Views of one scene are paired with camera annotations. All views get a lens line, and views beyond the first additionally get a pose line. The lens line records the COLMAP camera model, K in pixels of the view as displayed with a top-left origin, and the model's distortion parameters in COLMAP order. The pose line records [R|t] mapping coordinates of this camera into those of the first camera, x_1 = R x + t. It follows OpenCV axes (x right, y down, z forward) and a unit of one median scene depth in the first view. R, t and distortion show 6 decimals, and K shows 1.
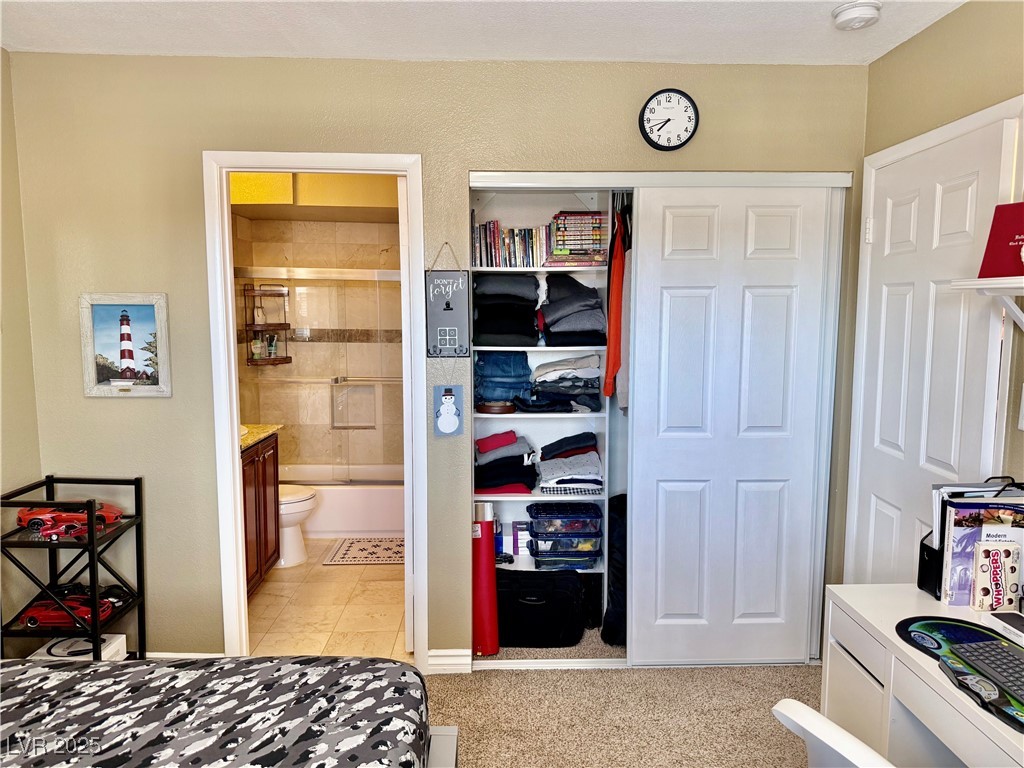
lens RADIAL K [[721.6, 0, 517.0], [0, 721.6, 385.9], [0, 0, 1]] dist [0.054251, -0.061746]
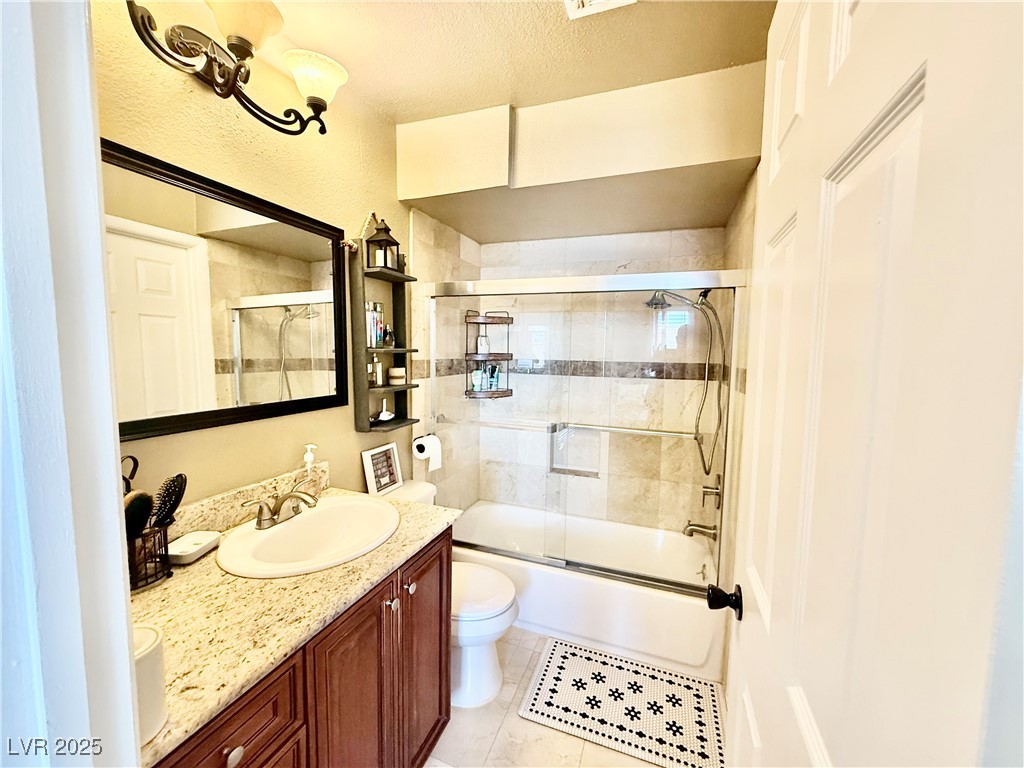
lens RADIAL K [[409.7, 0, 514.0], [0, 409.7, 391.1], [0, 0, 1]] dist [0.002796, 0.001291]
pose [[0.930844, 0.045820, -0.362534, -0.120313], [-0.051480, 0.998656, -0.005962, -0.035383], [0.361774, 0.024213, 0.931951, 0.517540]]
